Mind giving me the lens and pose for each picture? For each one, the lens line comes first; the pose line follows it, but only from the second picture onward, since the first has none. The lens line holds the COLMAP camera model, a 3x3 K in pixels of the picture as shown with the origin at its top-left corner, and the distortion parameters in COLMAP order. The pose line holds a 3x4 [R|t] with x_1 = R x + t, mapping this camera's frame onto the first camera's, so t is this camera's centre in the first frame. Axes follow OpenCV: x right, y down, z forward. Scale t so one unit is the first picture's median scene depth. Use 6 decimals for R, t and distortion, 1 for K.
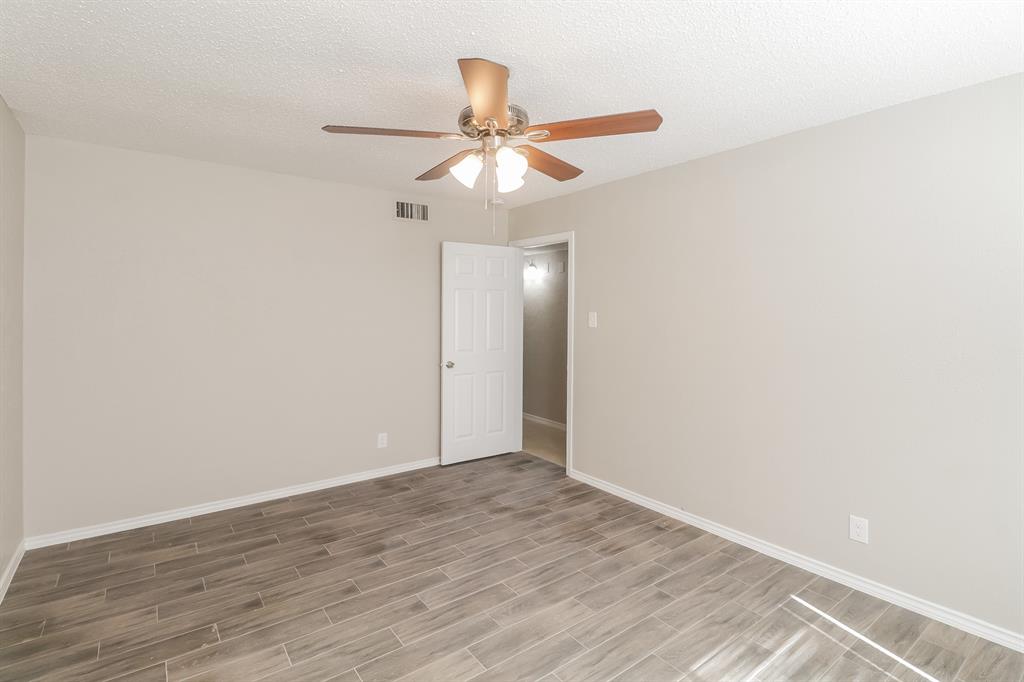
lens RADIAL K [[482.0, 0, 511.0], [0, 482.0, 329.1], [0, 0, 1]] dist [0.000070, -0.010600]
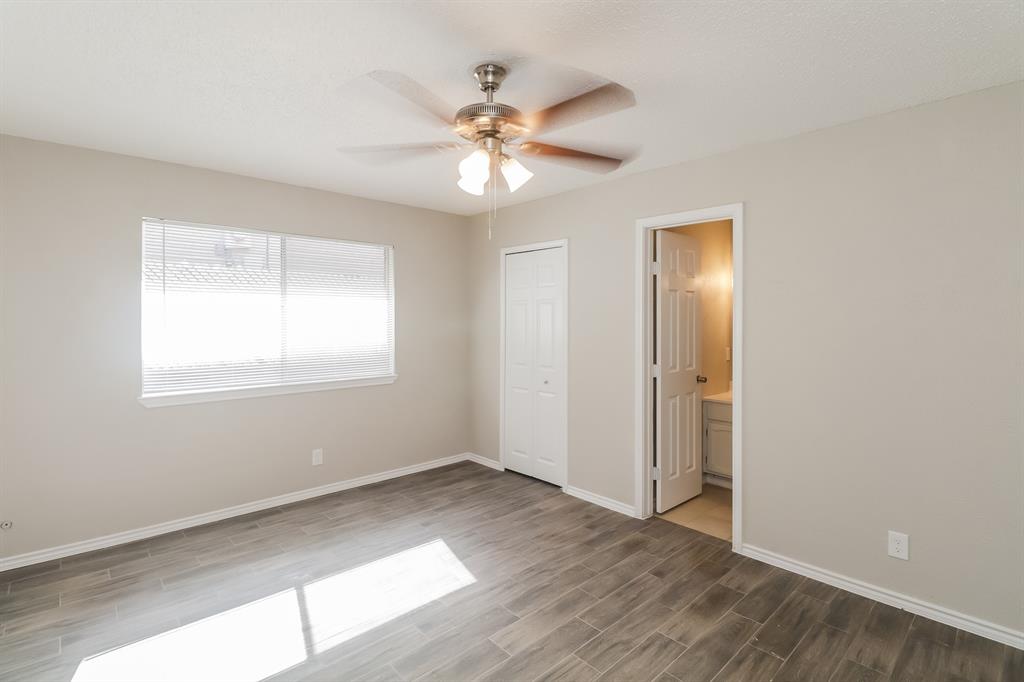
lens RADIAL K [[482.0, 0, 511.0], [0, 482.0, 329.1], [0, 0, 1]] dist [0.000070, -0.010600]
pose [[-0.996335, -0.008764, -0.085084, -0.000869], [-0.012644, 0.998899, 0.045177, -0.069117], [0.084594, 0.046087, -0.995349, 1.986729]]
